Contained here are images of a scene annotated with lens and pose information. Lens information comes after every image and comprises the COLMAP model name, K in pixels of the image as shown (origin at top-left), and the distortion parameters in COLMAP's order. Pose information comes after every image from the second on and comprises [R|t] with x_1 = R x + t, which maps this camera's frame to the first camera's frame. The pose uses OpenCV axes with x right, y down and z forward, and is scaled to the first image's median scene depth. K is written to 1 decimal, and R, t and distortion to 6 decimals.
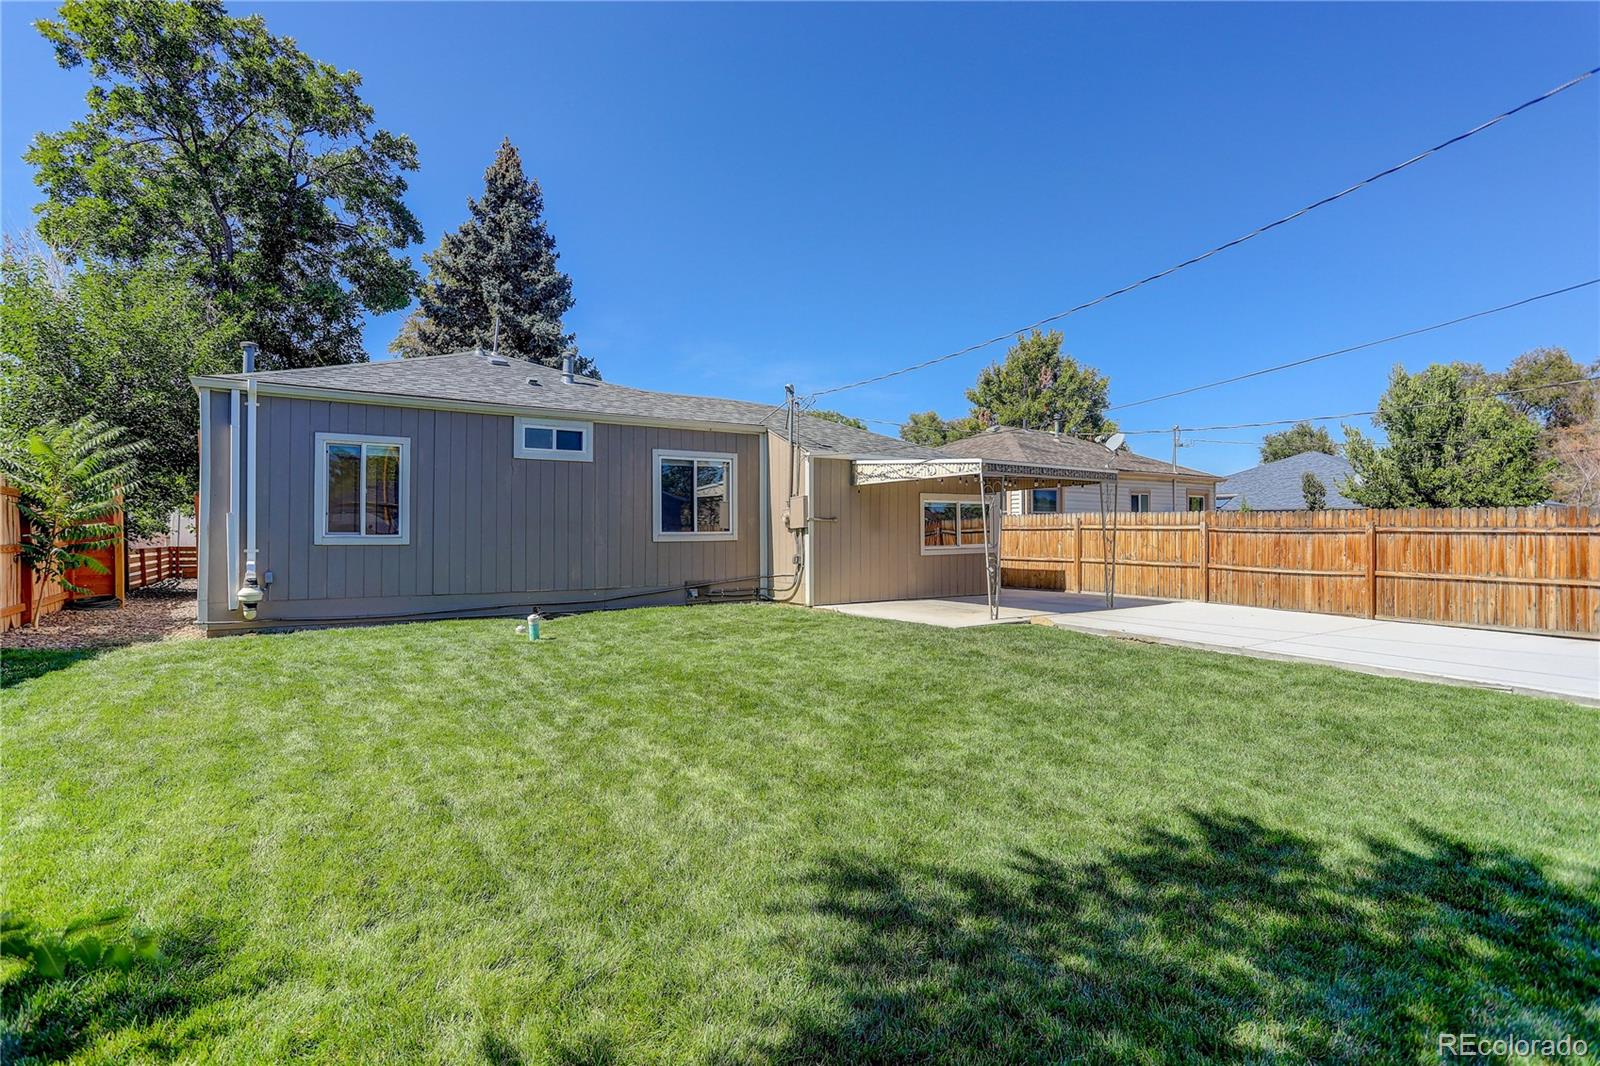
lens RADIAL K [[788.4, 0, 797.3], [0, 788.4, 519.6], [0, 0, 1]] dist [-0.062498, 0.023715]
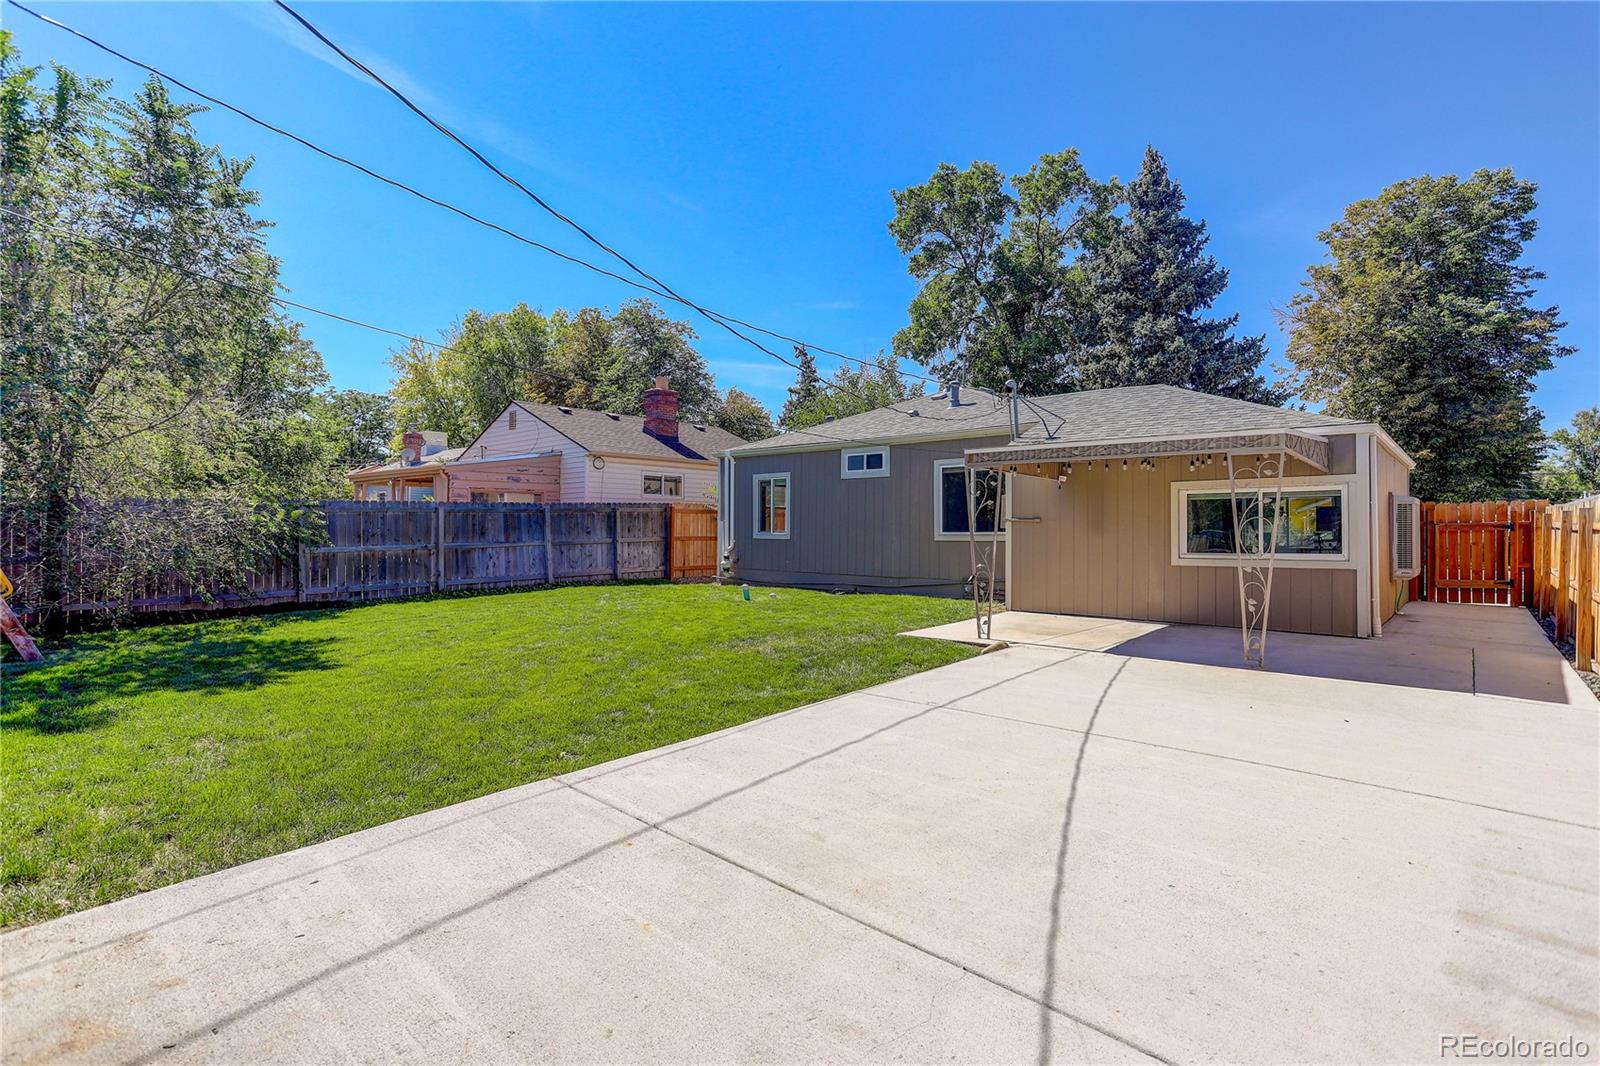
lens RADIAL K [[788.4, 0, 797.3], [0, 788.4, 519.6], [0, 0, 1]] dist [-0.062498, 0.023715]
pose [[0.201553, -0.008925, -0.979437, 0.898989], [0.012209, 0.999904, -0.006599, 0.002262], [0.979401, -0.010628, 0.201643, 0.571001]]
